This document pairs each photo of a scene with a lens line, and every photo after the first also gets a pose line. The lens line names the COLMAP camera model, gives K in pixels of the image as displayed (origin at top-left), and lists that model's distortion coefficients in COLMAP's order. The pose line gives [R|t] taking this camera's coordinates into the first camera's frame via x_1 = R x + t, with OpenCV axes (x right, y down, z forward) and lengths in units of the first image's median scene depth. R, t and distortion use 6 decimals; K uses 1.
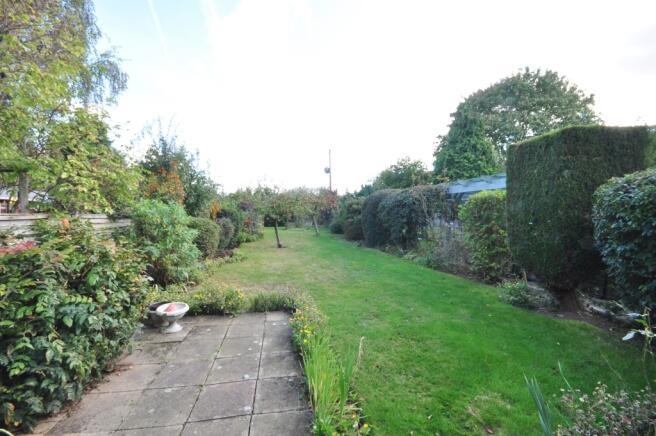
lens RADIAL K [[270.7, 0, 328.8], [0, 270.7, 220.0], [0, 0, 1]] dist [-0.012698, -0.000607]
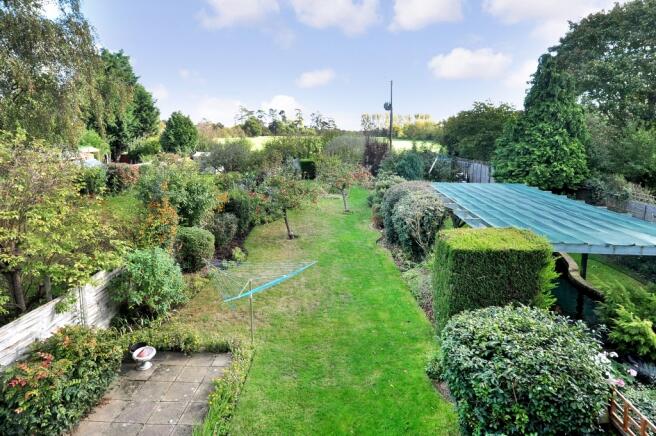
lens RADIAL K [[361.7, 0, 349.3], [0, 361.7, 181.0], [0, 0, 1]] dist [0.010418, 0.004741]
pose [[0.980883, 0.070408, -0.181415, 0.755724], [-0.046493, 0.990043, 0.132864, -0.863060], [0.188963, -0.121889, 0.974390, -0.552577]]
